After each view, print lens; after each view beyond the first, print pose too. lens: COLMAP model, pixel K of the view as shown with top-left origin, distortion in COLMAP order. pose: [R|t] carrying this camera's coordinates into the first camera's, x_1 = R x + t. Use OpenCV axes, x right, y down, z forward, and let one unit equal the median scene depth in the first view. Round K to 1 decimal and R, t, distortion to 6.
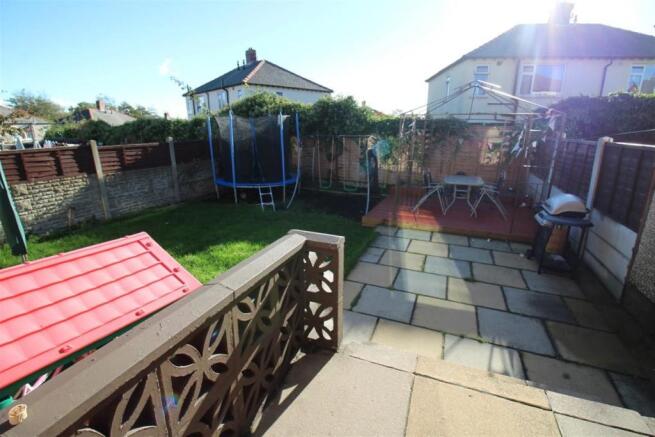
lens RADIAL K [[305.6, 0, 329.3], [0, 305.6, 215.9], [0, 0, 1]] dist [-0.008809, -0.005758]
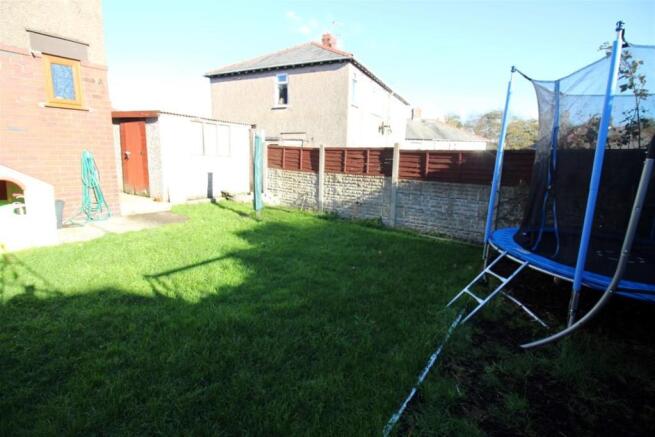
lens RADIAL K [[305.6, 0, 330.4], [0, 305.6, 213.6], [0, 0, 1]] dist [-0.008809, -0.005758]
pose [[-0.200455, 0.178846, -0.963240, 0.224247], [-0.300852, 0.924453, 0.234253, -0.207612], [0.932366, 0.336750, -0.131505, 1.022360]]
